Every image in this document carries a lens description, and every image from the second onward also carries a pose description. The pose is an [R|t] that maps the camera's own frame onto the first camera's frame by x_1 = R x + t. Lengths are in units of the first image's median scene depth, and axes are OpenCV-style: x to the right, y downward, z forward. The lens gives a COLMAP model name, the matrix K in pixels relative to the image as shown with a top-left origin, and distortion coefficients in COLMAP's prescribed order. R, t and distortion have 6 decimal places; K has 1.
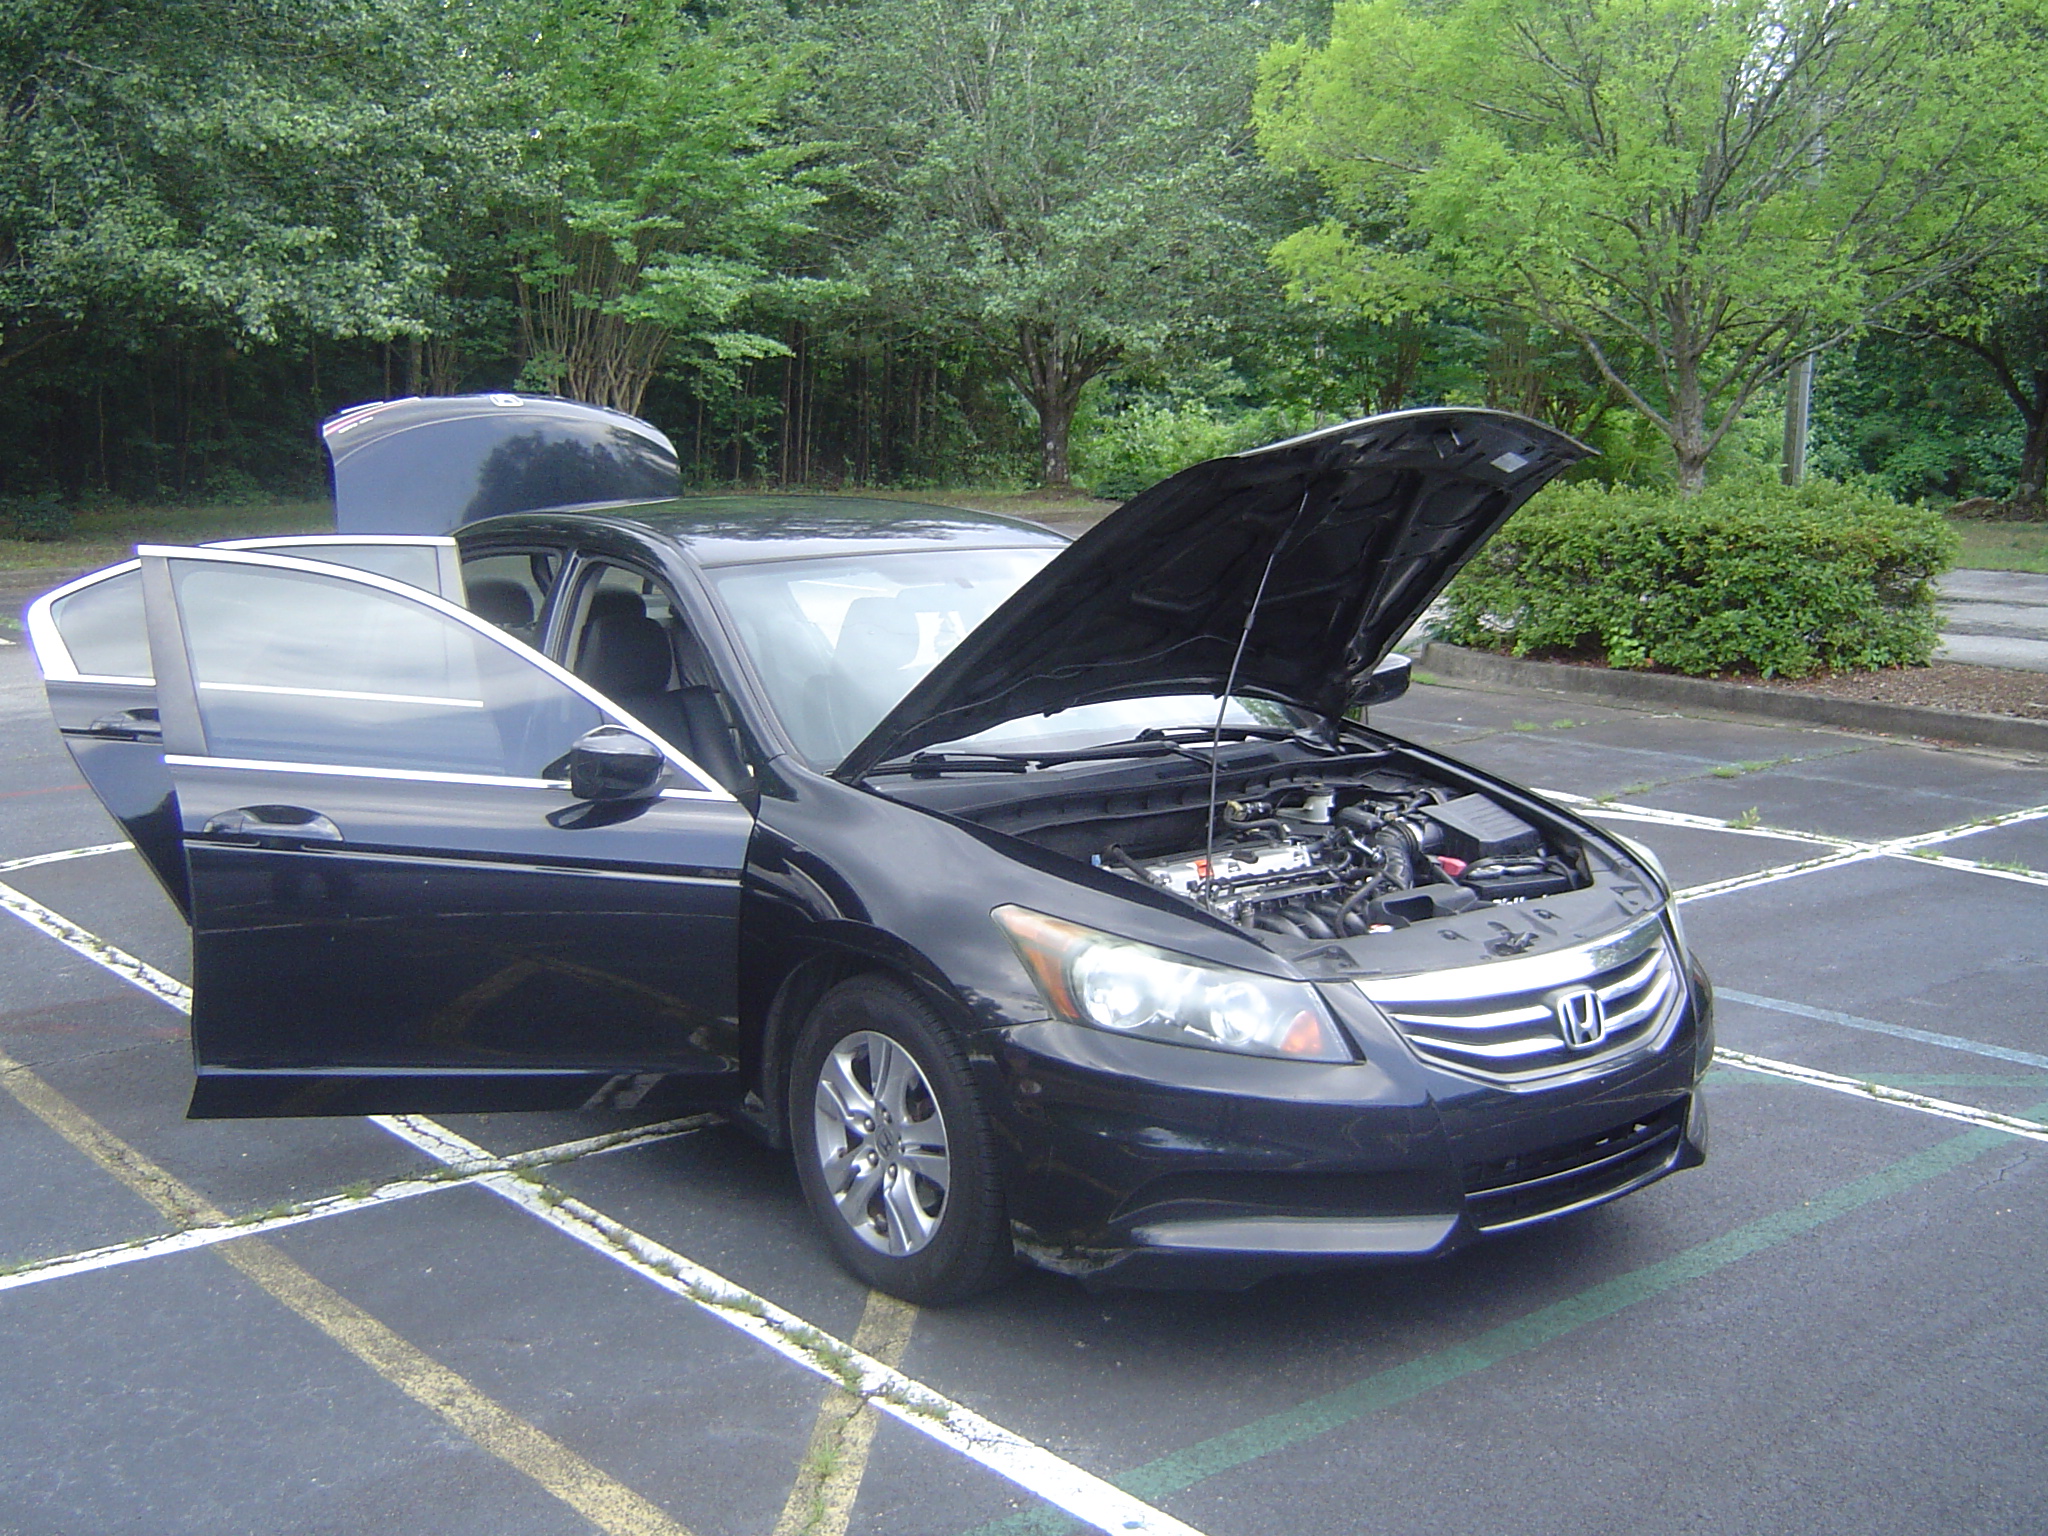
lens RADIAL K [[2353.1, 0, 996.8], [0, 2353.1, 776.3], [0, 0, 1]] dist [-0.138126, 0.009605]
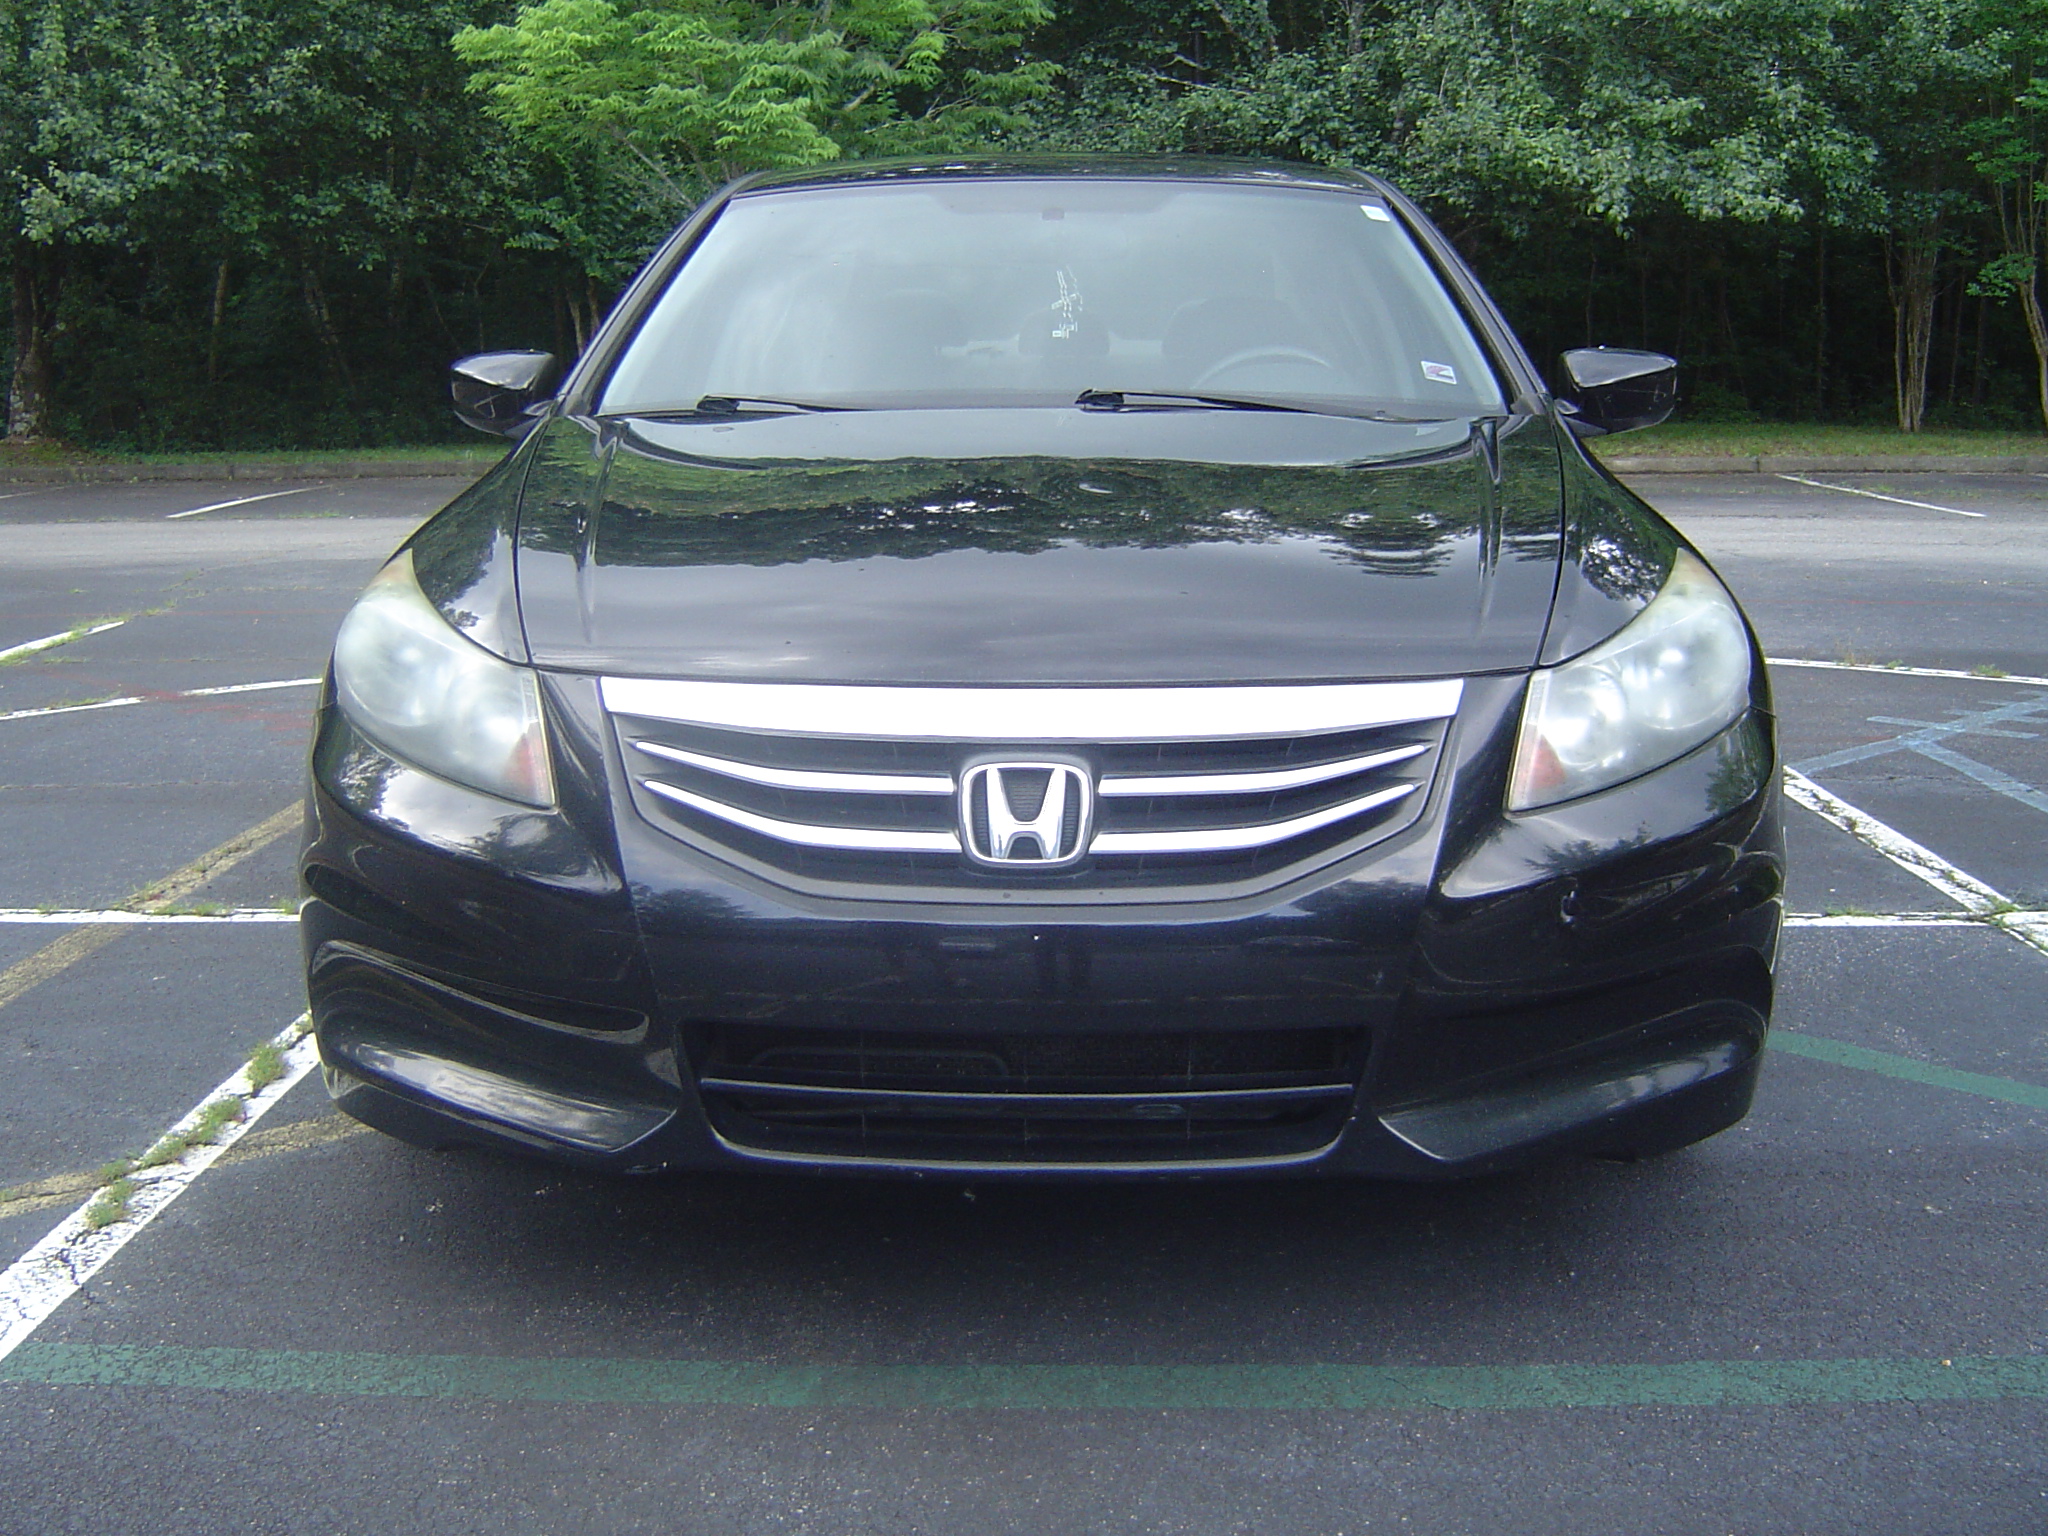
lens RADIAL K [[2353.1, 0, 996.8], [0, 2353.1, 776.3], [0, 0, 1]] dist [-0.138126, 0.009605]
pose [[0.753235, 0.107766, -0.648863, 0.123792], [-0.100251, 0.993771, 0.048674, 0.015036], [0.650067, 0.028386, 0.759347, 0.126153]]
